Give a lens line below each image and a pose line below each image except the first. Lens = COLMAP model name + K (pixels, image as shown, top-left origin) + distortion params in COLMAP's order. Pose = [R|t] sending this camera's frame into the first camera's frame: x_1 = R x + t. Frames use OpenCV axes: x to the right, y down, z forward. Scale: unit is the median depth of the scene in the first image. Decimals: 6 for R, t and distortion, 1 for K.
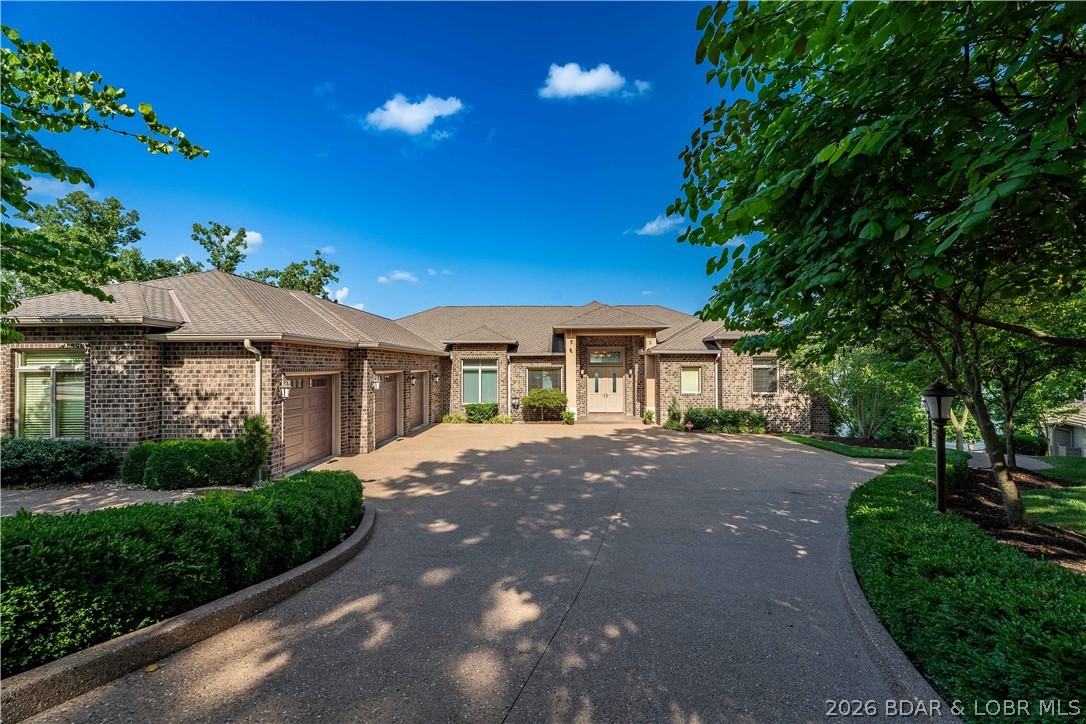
lens RADIAL K [[477.0, 0, 543.0], [0, 477.0, 362.0], [0, 0, 1]] dist [-0.003700, -0.000813]
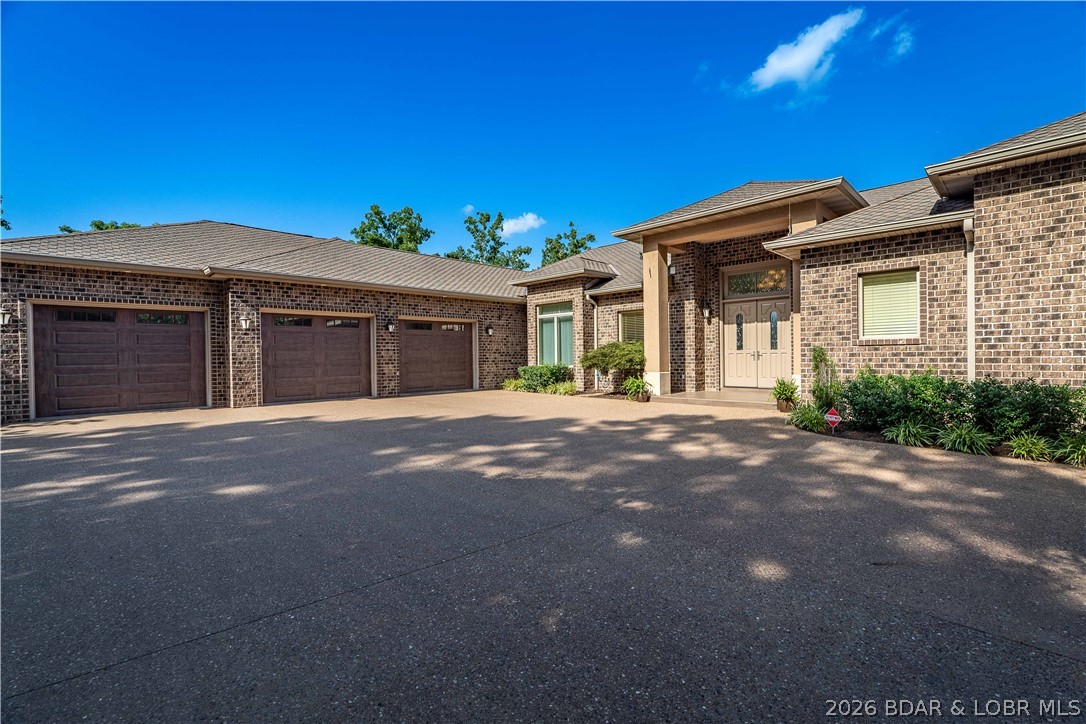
lens RADIAL K [[477.0, 0, 543.0], [0, 477.0, 362.0], [0, 0, 1]] dist [-0.003700, -0.000813]
pose [[0.679366, 0.003575, -0.733791, 0.379737], [0.015606, 0.999692, 0.019318, 0.067614], [0.733633, -0.024576, 0.679101, 0.497308]]
